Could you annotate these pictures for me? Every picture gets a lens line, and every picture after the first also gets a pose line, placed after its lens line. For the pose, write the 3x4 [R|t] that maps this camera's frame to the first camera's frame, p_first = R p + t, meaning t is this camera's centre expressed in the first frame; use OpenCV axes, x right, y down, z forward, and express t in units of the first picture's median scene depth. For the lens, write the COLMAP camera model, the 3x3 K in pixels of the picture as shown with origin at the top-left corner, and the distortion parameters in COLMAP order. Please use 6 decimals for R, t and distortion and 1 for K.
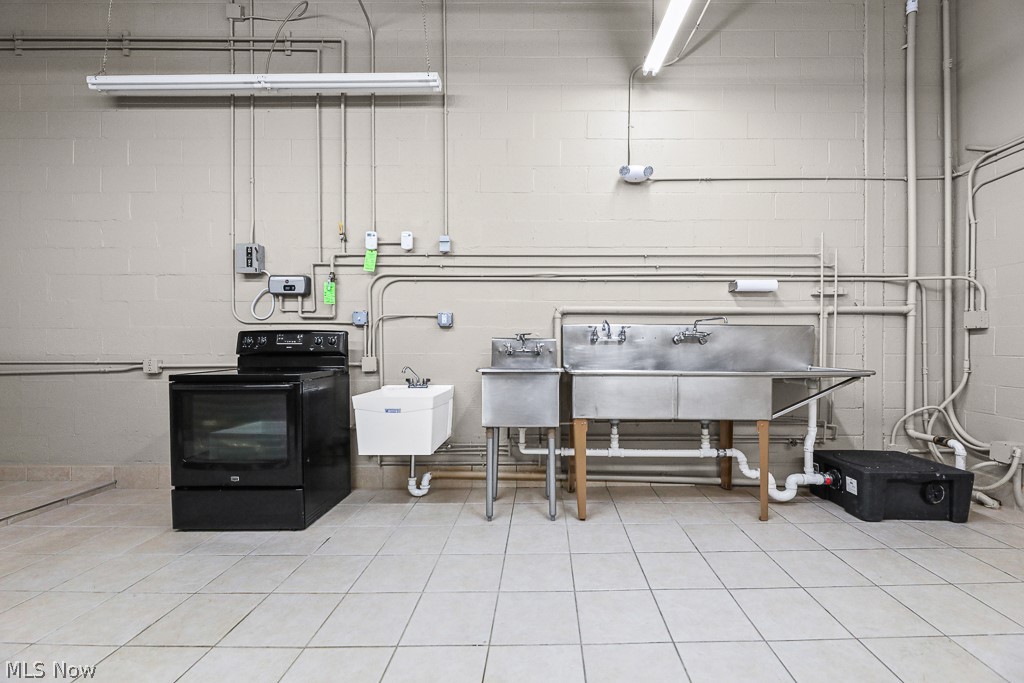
lens RADIAL K [[441.4, 0, 512.5], [0, 441.4, 356.0], [0, 0, 1]] dist [-0.002159, -0.000746]
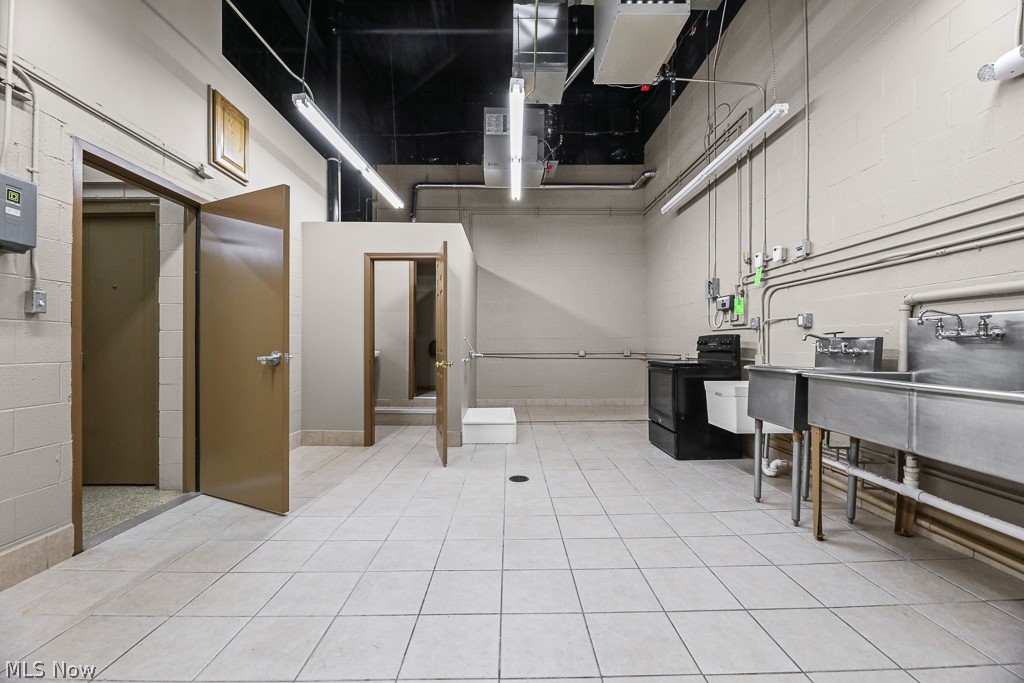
lens RADIAL K [[426.9, 0, 515.4], [0, 426.9, 347.3], [0, 0, 1]] dist [0.002437, -0.000502]
pose [[0.006885, 0.006395, -0.999956, 0.879193], [-0.006748, 0.999957, 0.006348, -0.021060], [0.999954, 0.006704, 0.006928, 0.315567]]
